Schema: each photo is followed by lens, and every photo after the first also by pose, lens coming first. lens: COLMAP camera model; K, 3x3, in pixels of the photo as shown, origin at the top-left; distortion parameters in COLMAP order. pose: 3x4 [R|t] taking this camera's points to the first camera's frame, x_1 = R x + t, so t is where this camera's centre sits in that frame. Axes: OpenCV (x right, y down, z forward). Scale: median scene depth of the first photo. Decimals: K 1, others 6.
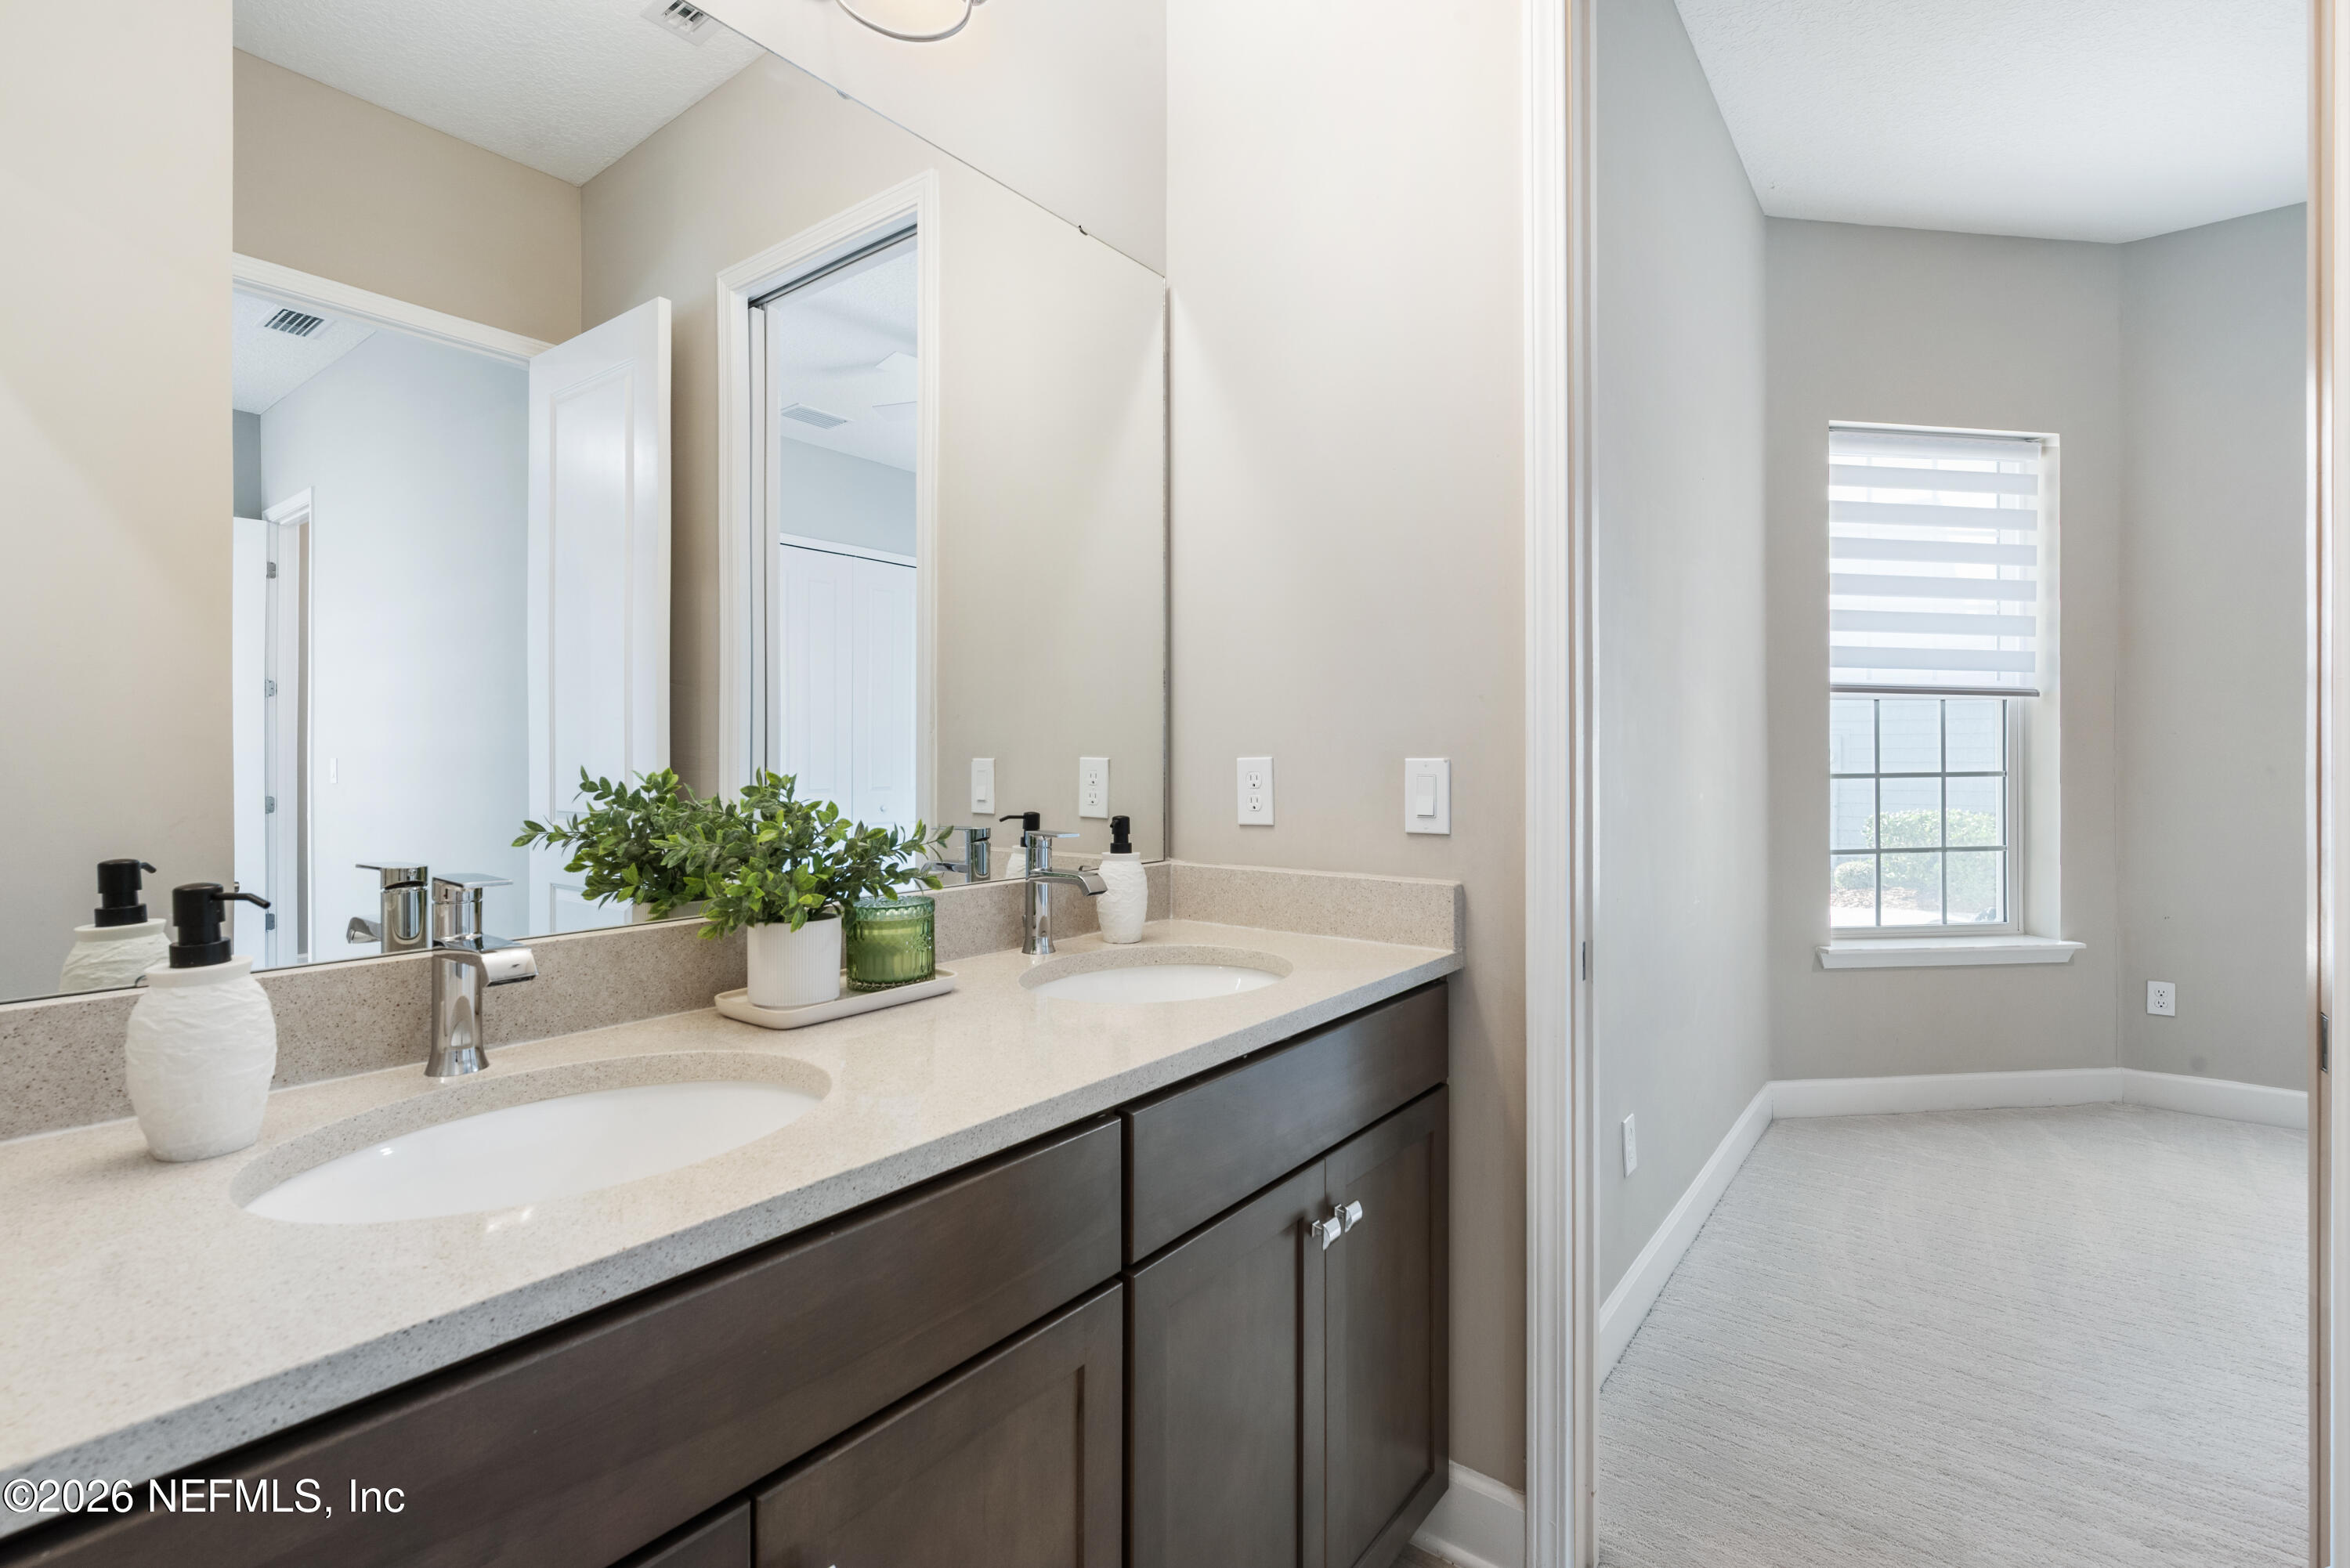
lens RADIAL K [[1088.2, 0, 1182.5], [0, 1088.2, 767.2], [0, 0, 1]] dist [-0.024492, 0.000134]
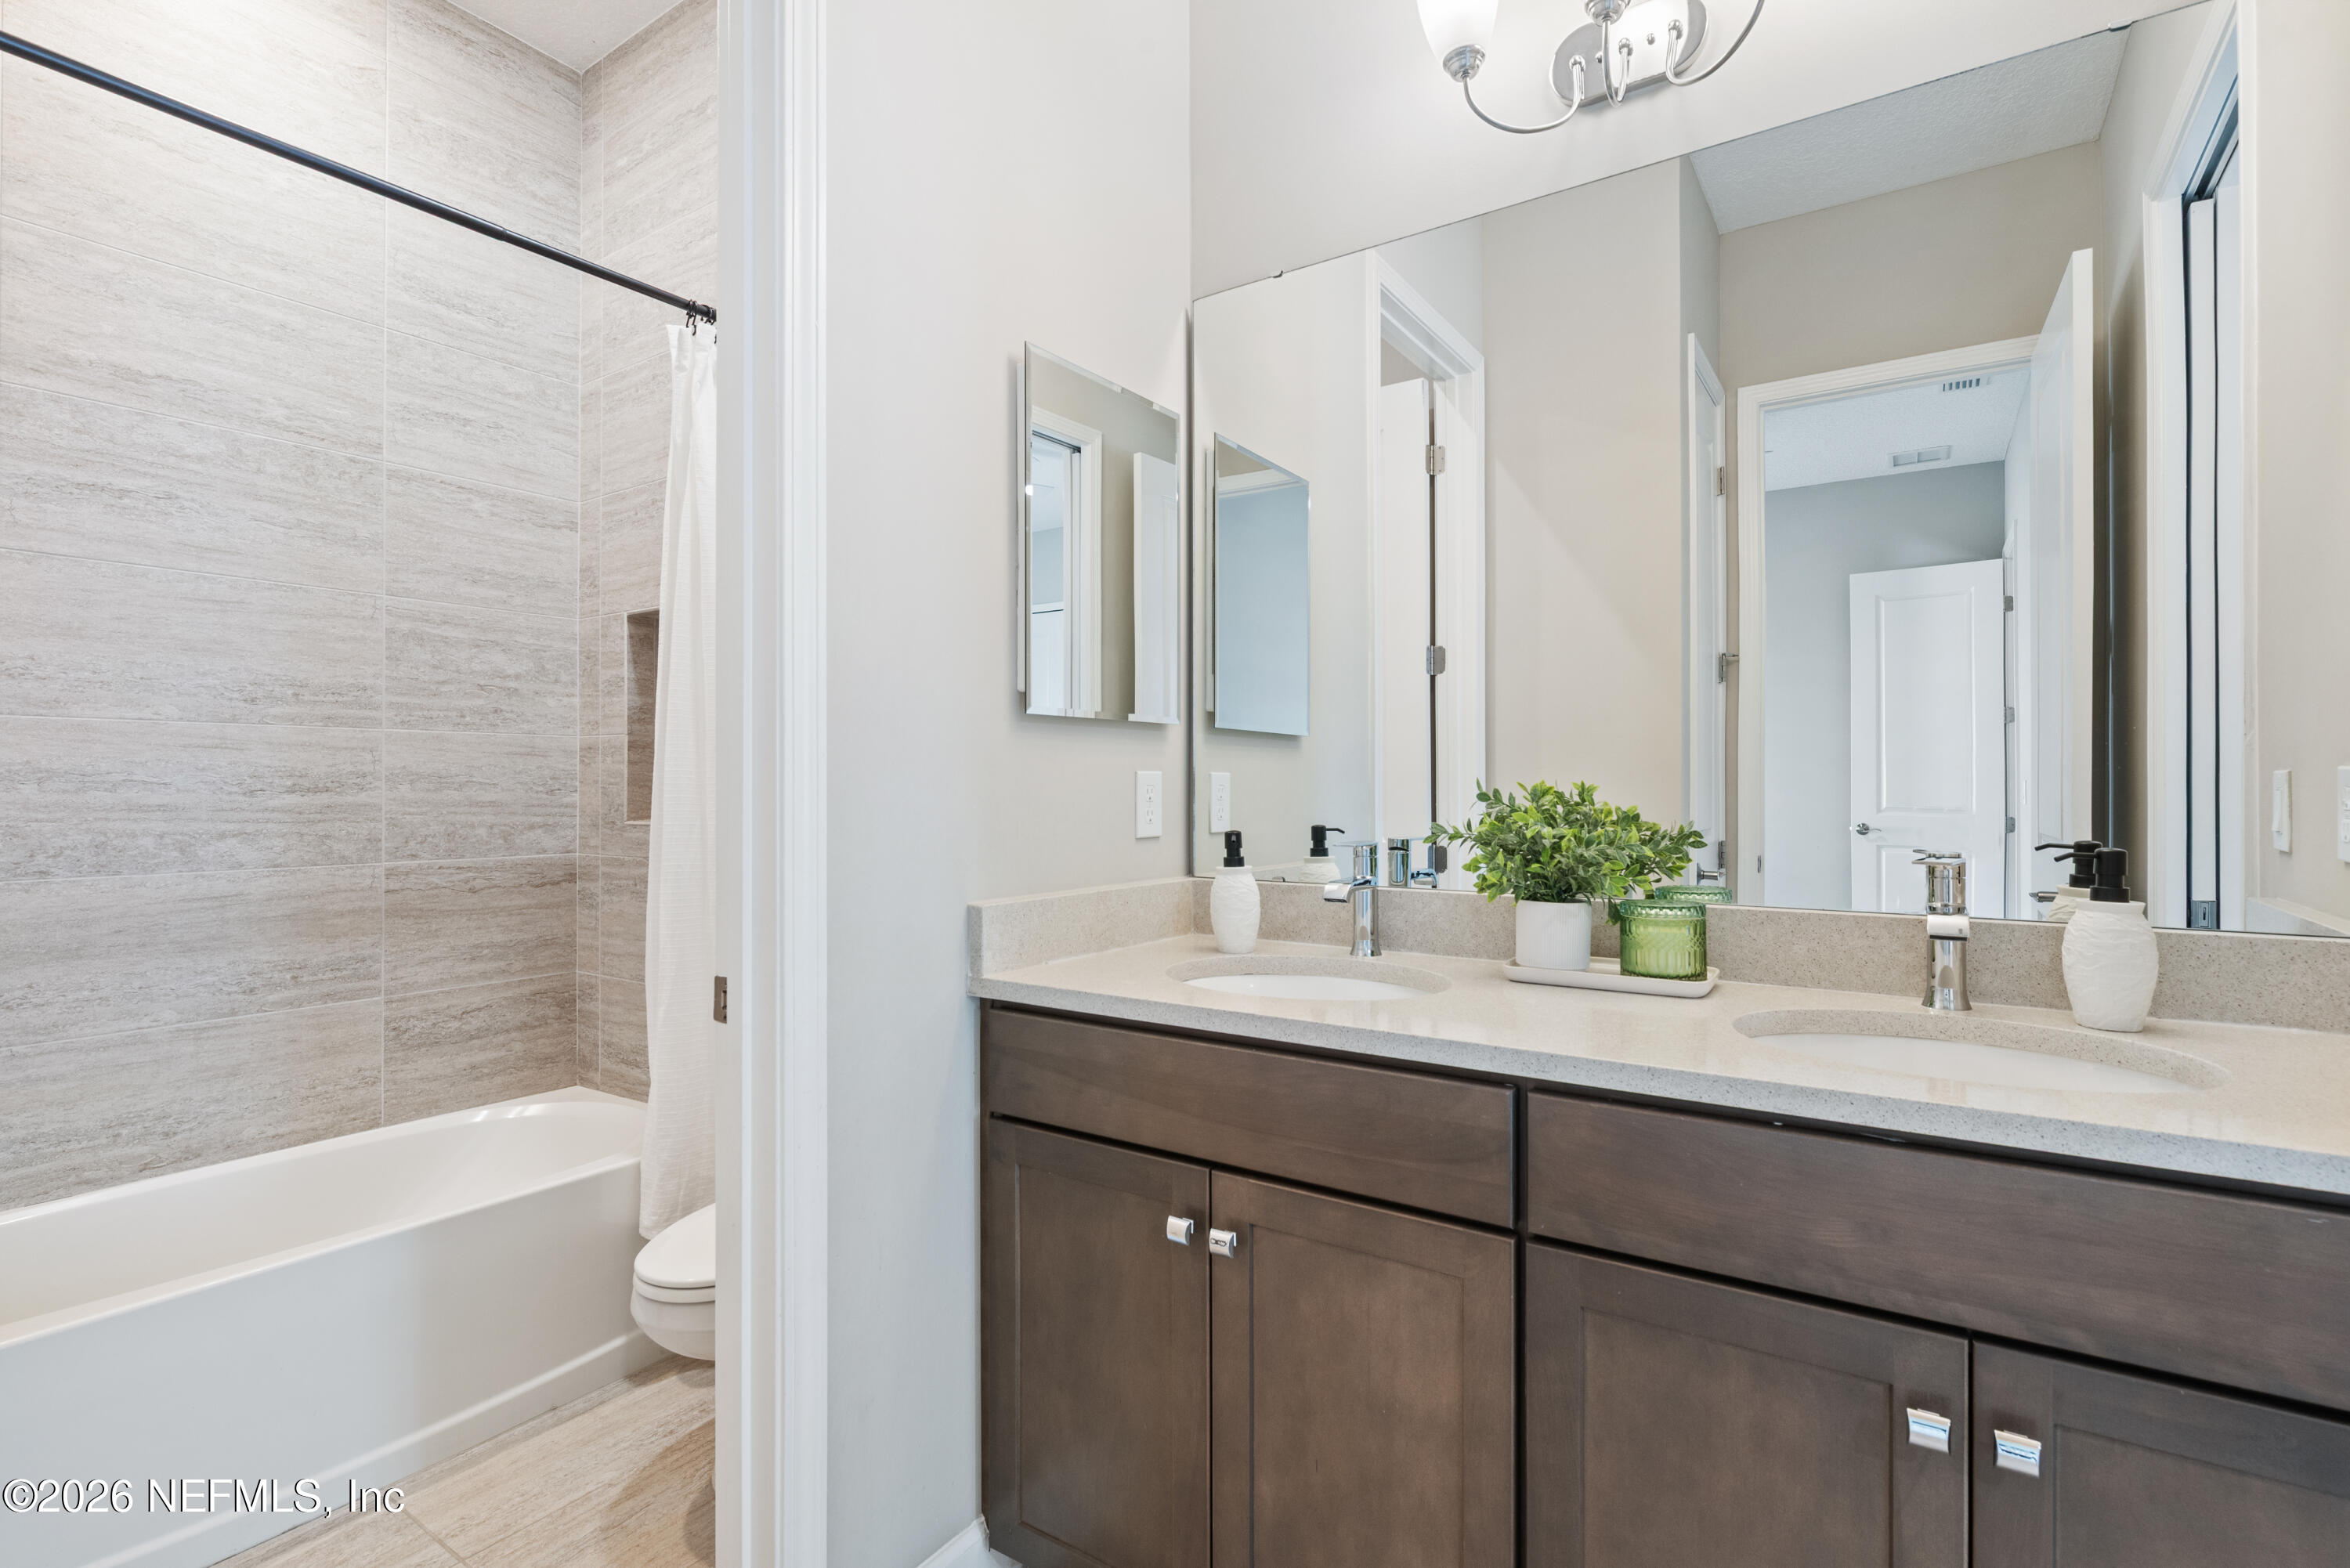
lens RADIAL K [[1143.7, 0, 1184.5], [0, 1143.7, 781.6], [0, 0, 1]] dist [0.000864, 0.000288]
pose [[0.032849, -0.003974, -0.999452, 0.514353], [-0.003452, 0.999986, -0.004090, 0.002312], [0.999454, 0.003584, 0.032835, 0.278771]]
